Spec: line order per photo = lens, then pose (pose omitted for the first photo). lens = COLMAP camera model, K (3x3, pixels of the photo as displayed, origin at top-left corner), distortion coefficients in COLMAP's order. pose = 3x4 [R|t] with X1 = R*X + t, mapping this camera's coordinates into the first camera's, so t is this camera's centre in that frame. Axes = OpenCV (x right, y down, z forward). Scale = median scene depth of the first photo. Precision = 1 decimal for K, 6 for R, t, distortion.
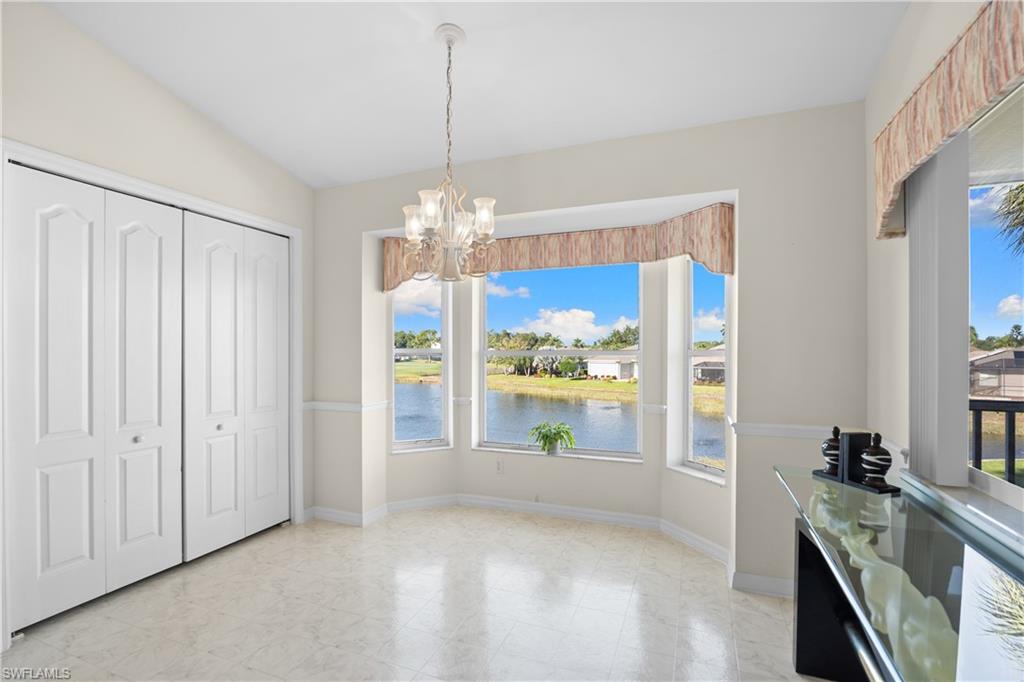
lens RADIAL K [[468.0, 0, 511.9], [0, 468.0, 350.3], [0, 0, 1]] dist [-0.015913, 0.000106]
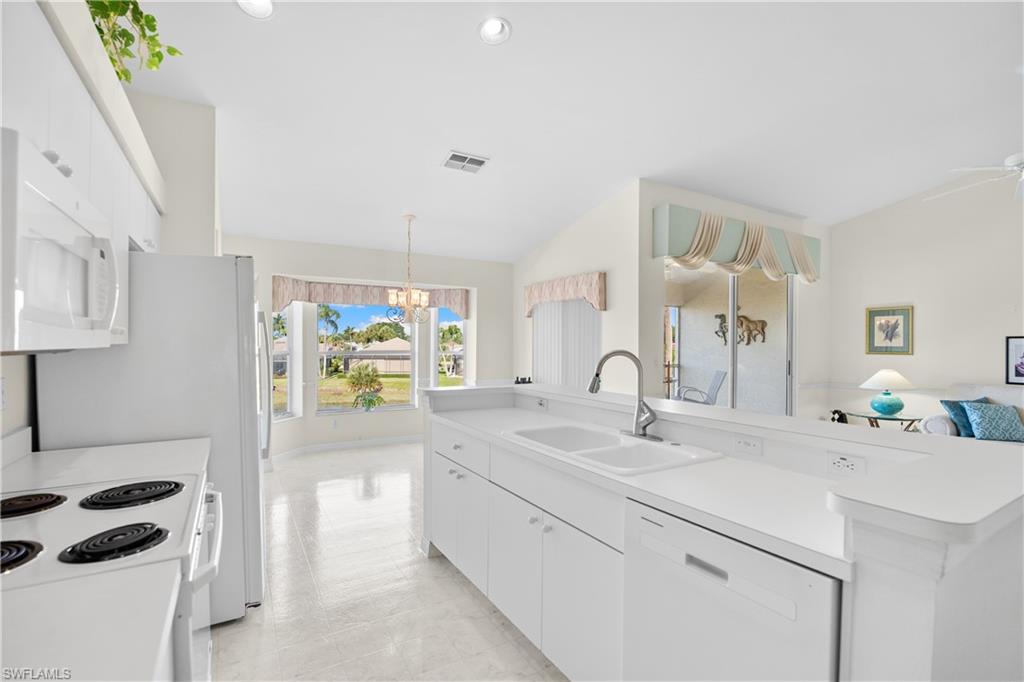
lens RADIAL K [[468.6, 0, 509.7], [0, 468.6, 343.7], [0, 0, 1]] dist [-0.011246, -0.000869]
pose [[0.613266, 0.003540, 0.789868, -0.081599], [-0.005014, 0.999987, -0.000589, -0.002455], [-0.789860, -0.003599, 0.613276, -0.040466]]
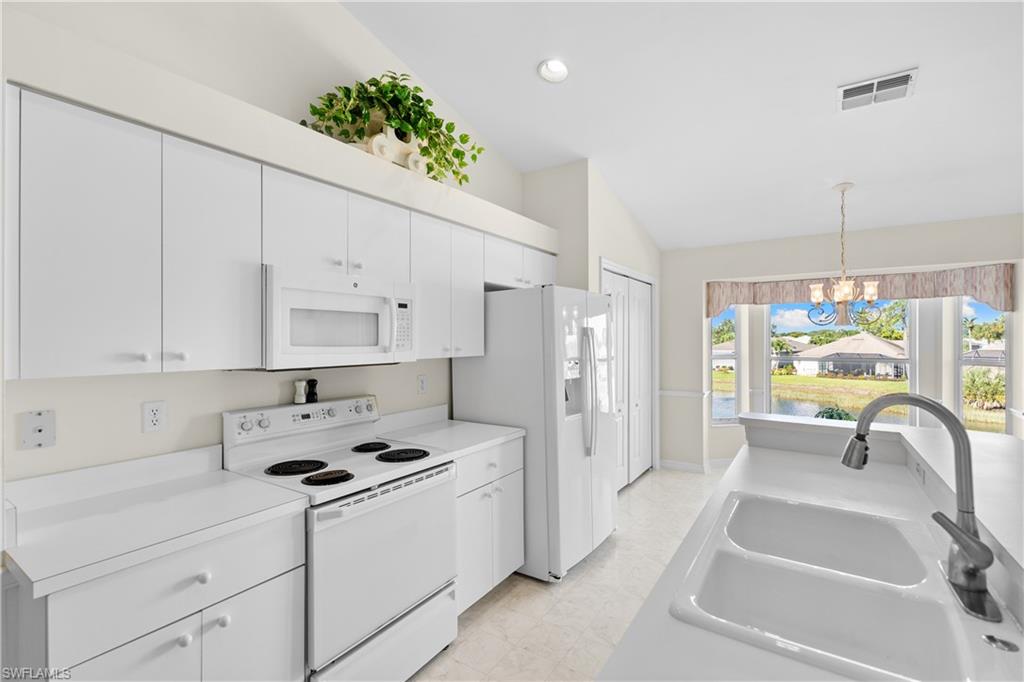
lens RADIAL K [[457.6, 0, 509.7], [0, 457.6, 336.5], [0, 0, 1]] dist [0.001250, -0.000796]
pose [[0.977433, -0.000270, -0.211248, -0.049228], [-0.000763, 0.999988, -0.004808, -0.004864], [0.211246, 0.004861, 0.977421, -0.047340]]
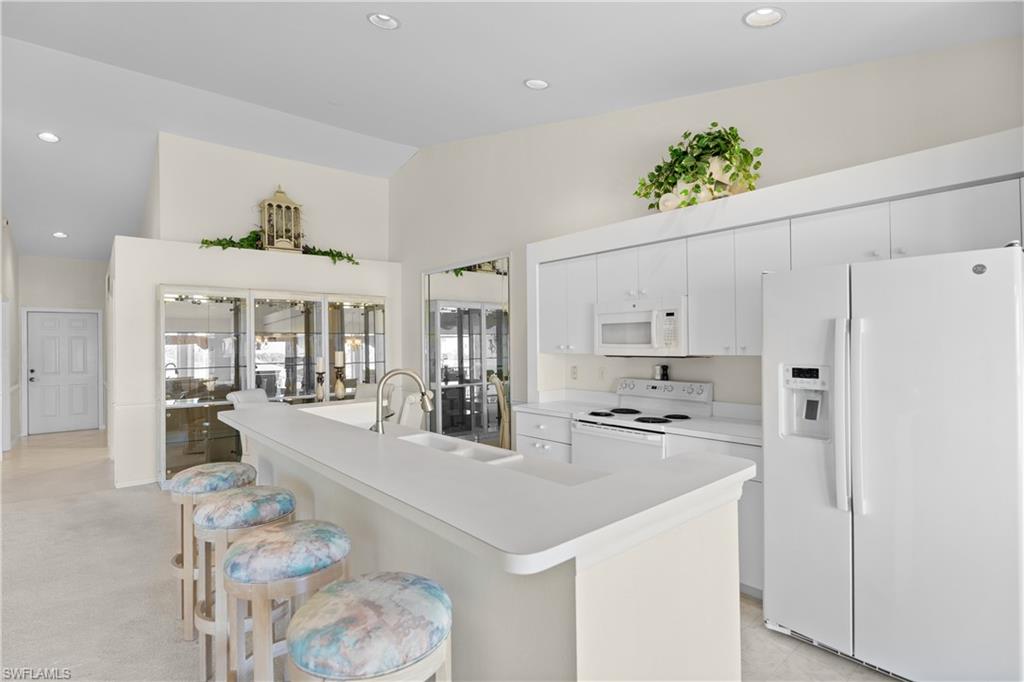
lens RADIAL K [[496.6, 0, 507.7], [0, 496.6, 340.4], [0, 0, 1]] dist [-0.003262, -0.000250]
pose [[-0.470637, 0.002986, -0.882322, 0.009600], [0.012396, 0.999918, -0.003228, -0.004671], [0.882240, -0.012457, -0.470636, 0.017813]]
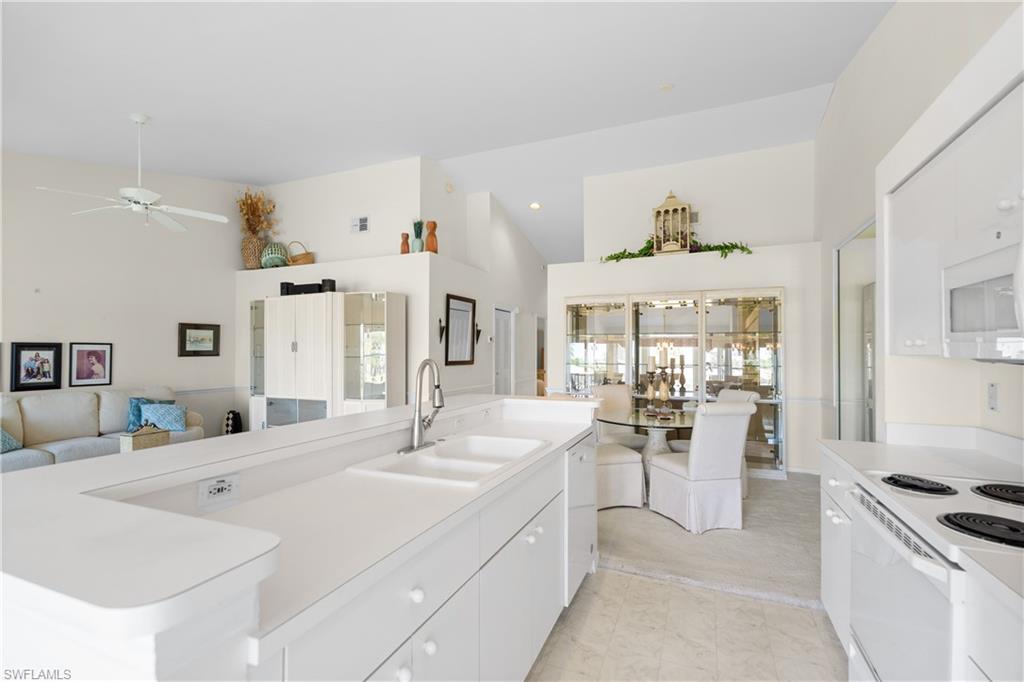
lens RADIAL K [[456.2, 0, 509.0], [0, 456.2, 342.1], [0, 0, 1]] dist [0.001336, 0.000454]
pose [[-0.999469, 0.003622, 0.032384, -0.043502], [0.002792, 0.999667, -0.025635, -0.002382], [-0.032466, -0.025531, -0.999147, 0.028731]]
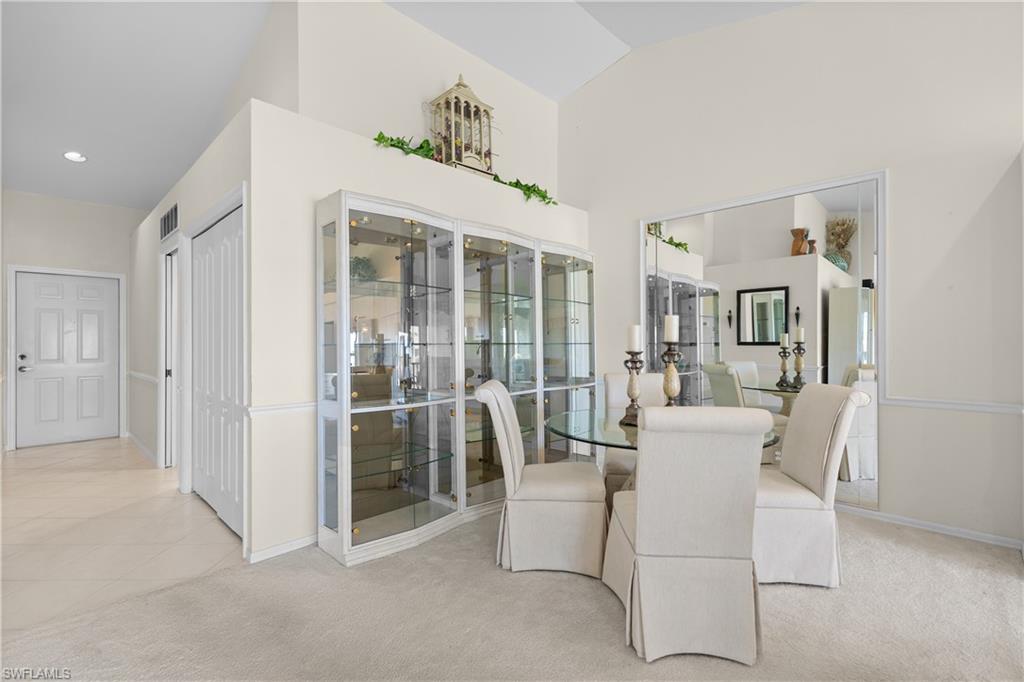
lens RADIAL K [[456.2, 0, 509.0], [0, 456.2, 342.1], [0, 0, 1]] dist [0.001336, 0.000454]
pose [[-0.381838, 0.003213, -0.924224, -0.008986], [0.002520, 0.999994, 0.002435, 0.000437], [0.924226, -0.001399, -0.381844, -0.067498]]
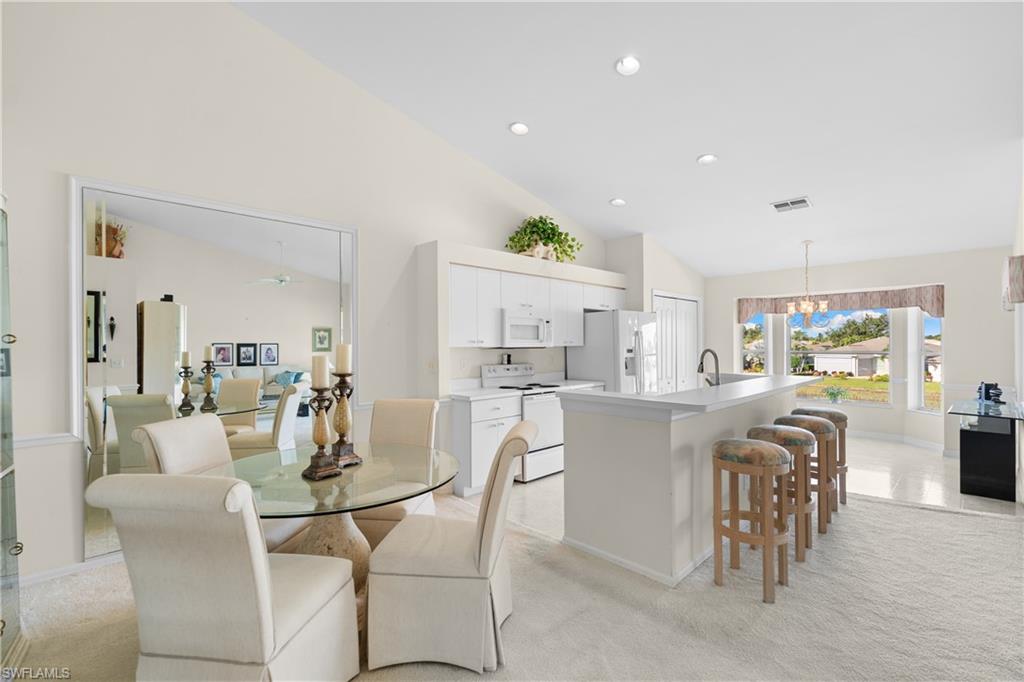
lens RADIAL K [[456.2, 0, 509.0], [0, 456.2, 342.1], [0, 0, 1]] dist [0.001336, 0.000454]
pose [[0.912557, -0.004459, -0.408925, -0.032395], [0.003174, 0.999988, -0.003822, -0.002912], [0.408937, 0.002190, 0.912560, -0.113249]]
